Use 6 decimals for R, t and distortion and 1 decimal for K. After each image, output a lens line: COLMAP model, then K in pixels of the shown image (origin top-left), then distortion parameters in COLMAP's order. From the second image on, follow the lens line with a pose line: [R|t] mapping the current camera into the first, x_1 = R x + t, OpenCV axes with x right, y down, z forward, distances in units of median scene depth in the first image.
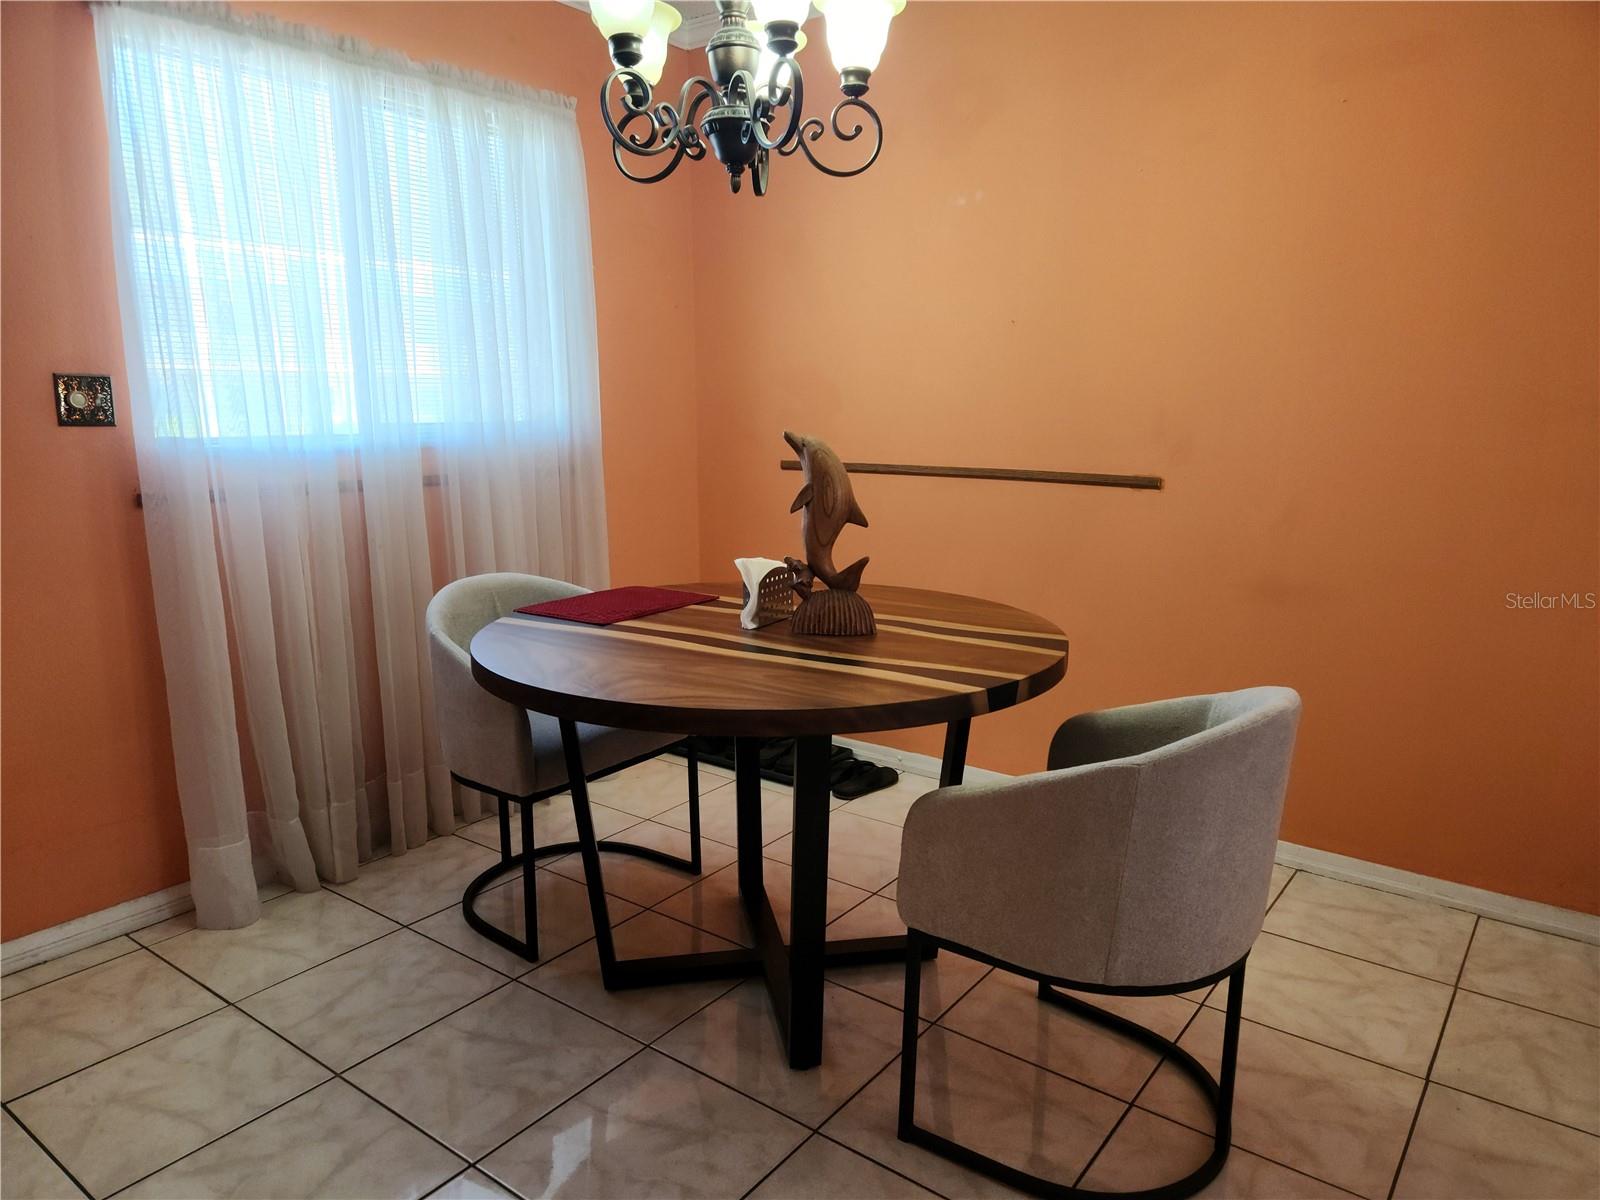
lens RADIAL K [[1065.6, 0, 801.7], [0, 1065.6, 599.6], [0, 0, 1]] dist [0.056338, -0.041625]
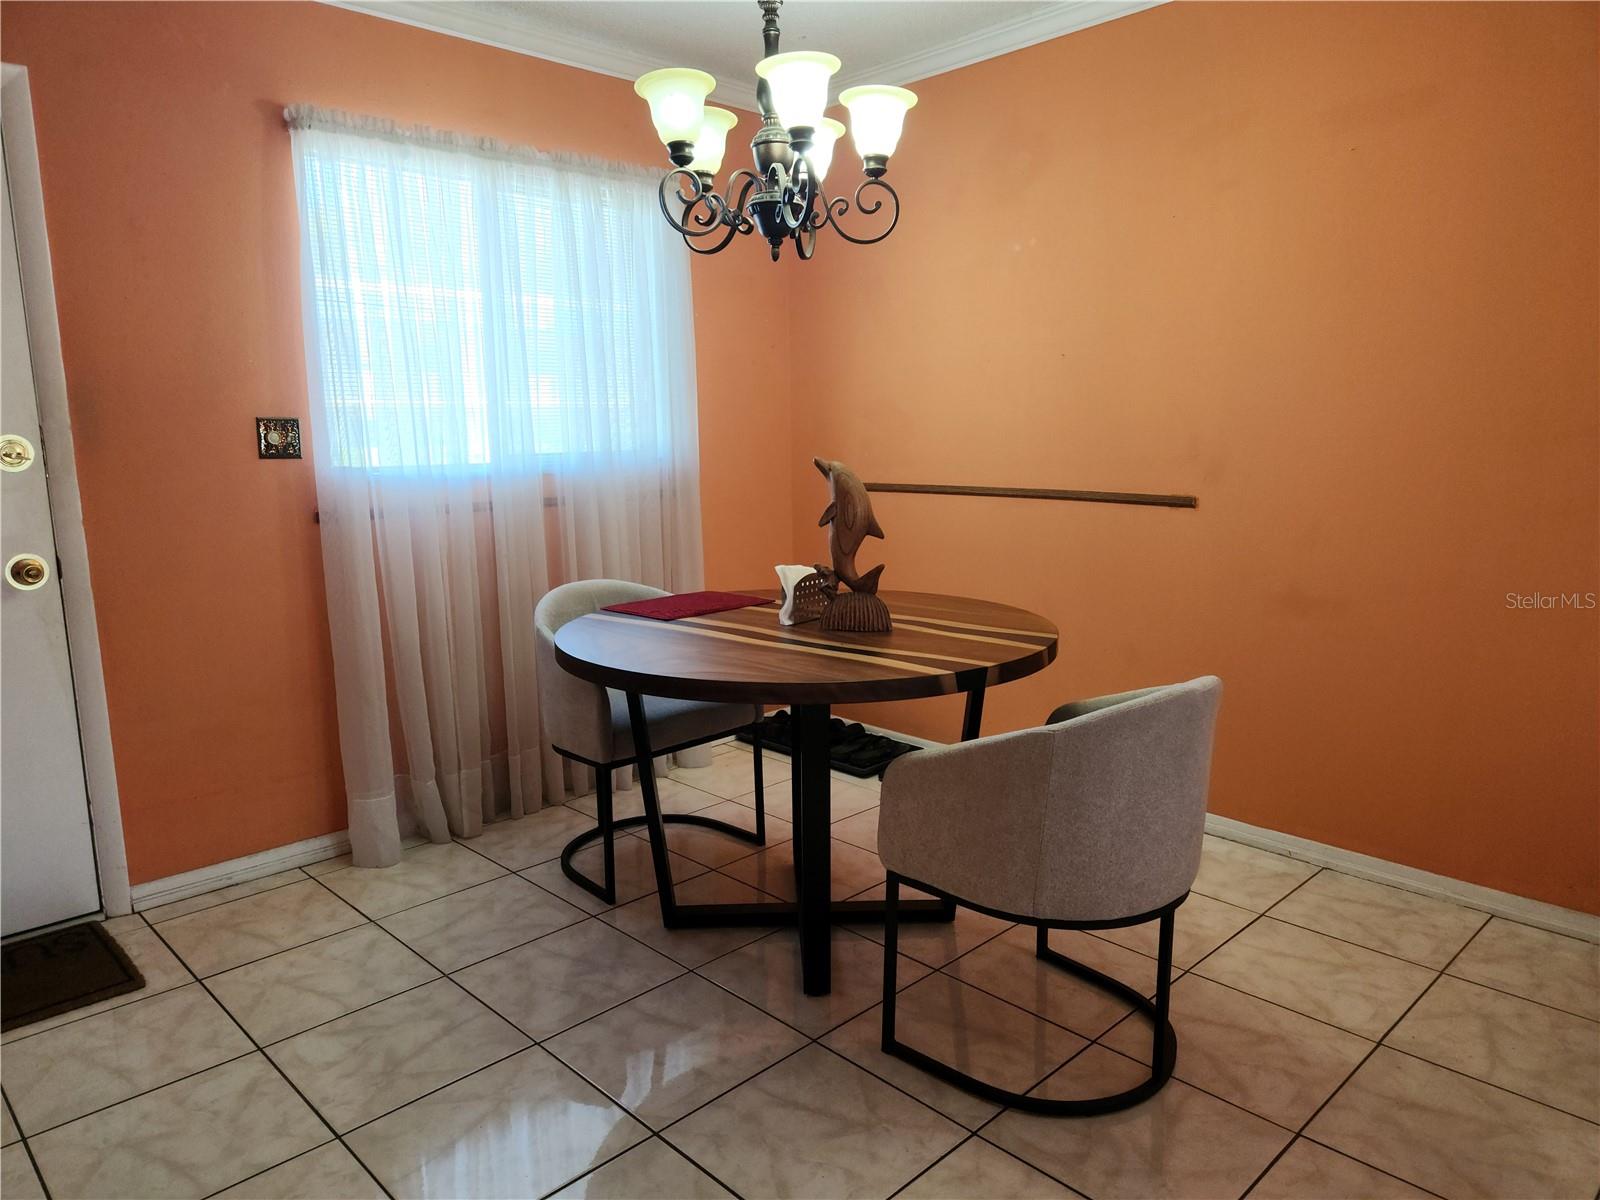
lens RADIAL K [[1065.6, 0, 804.5], [0, 1065.6, 595.5], [0, 0, 1]] dist [0.056338, -0.041625]
pose [[0.989343, 0.010939, -0.145191, 0.131816], [-0.014585, 0.999604, -0.024071, 0.021185], [0.144870, 0.025932, 0.989111, -0.152320]]
